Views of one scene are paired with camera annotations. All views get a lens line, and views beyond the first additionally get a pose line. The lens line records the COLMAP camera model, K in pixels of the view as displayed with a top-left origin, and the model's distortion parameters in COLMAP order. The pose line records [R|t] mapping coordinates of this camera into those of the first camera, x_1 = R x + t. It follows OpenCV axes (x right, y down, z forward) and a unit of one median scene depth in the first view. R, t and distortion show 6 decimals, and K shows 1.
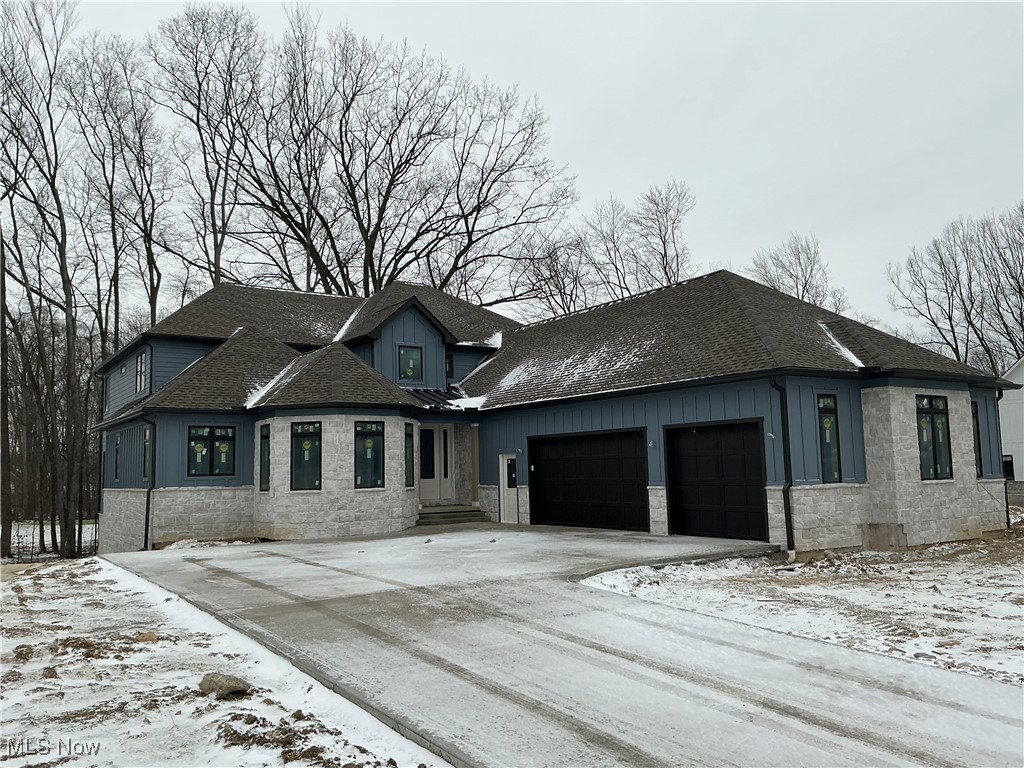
lens RADIAL K [[842.3, 0, 504.0], [0, 842.3, 384.7], [0, 0, 1]] dist [0.084307, -0.156599]
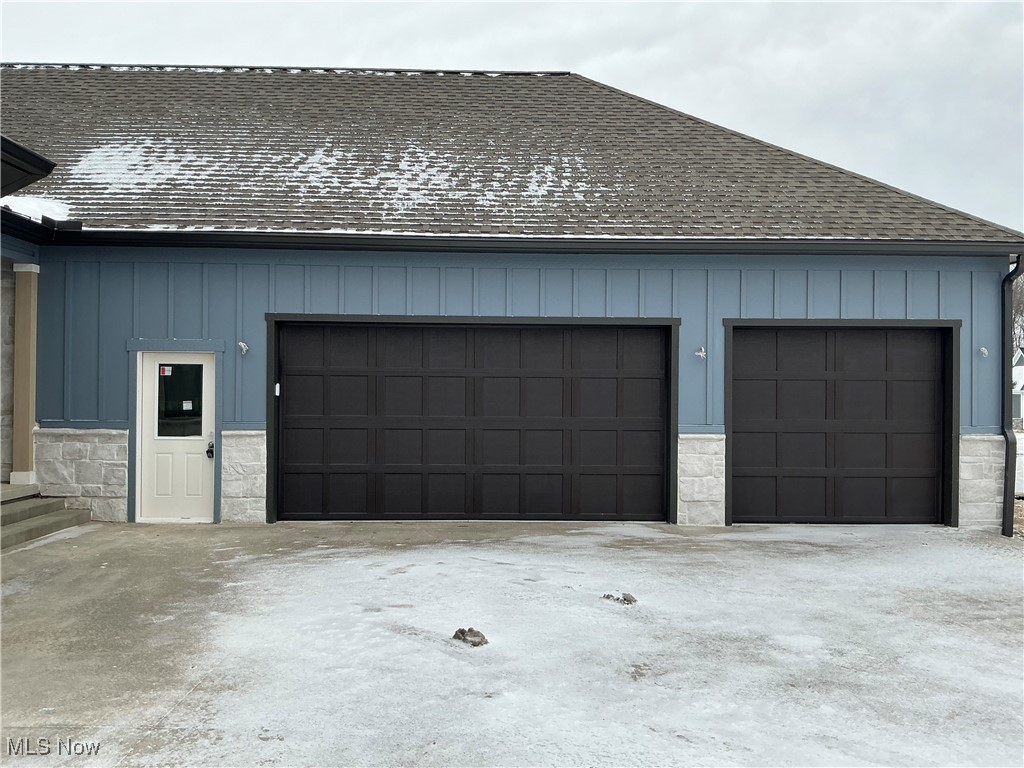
lens RADIAL K [[842.3, 0, 511.1], [0, 842.3, 388.5], [0, 0, 1]] dist [0.084307, -0.156599]
pose [[0.523712, 0.031437, 0.851315, -0.275909], [-0.107583, 0.993759, 0.029486, 0.075930], [-0.845075, -0.107030, 0.523826, 0.702766]]
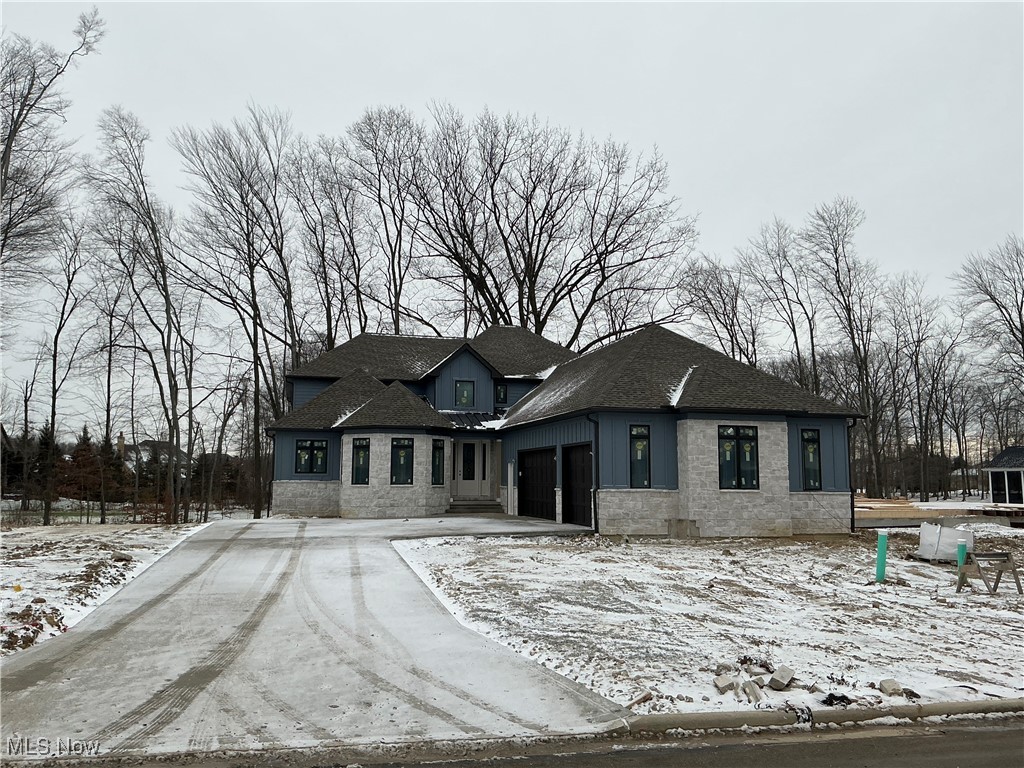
lens RADIAL K [[842.3, 0, 502.7], [0, 842.3, 389.4], [0, 0, 1]] dist [0.084307, -0.156599]
pose [[0.942557, -0.007817, -0.333953, 0.475863], [0.007702, 0.999969, -0.001667, -0.035489], [0.333956, -0.001001, 0.942588, -0.291739]]
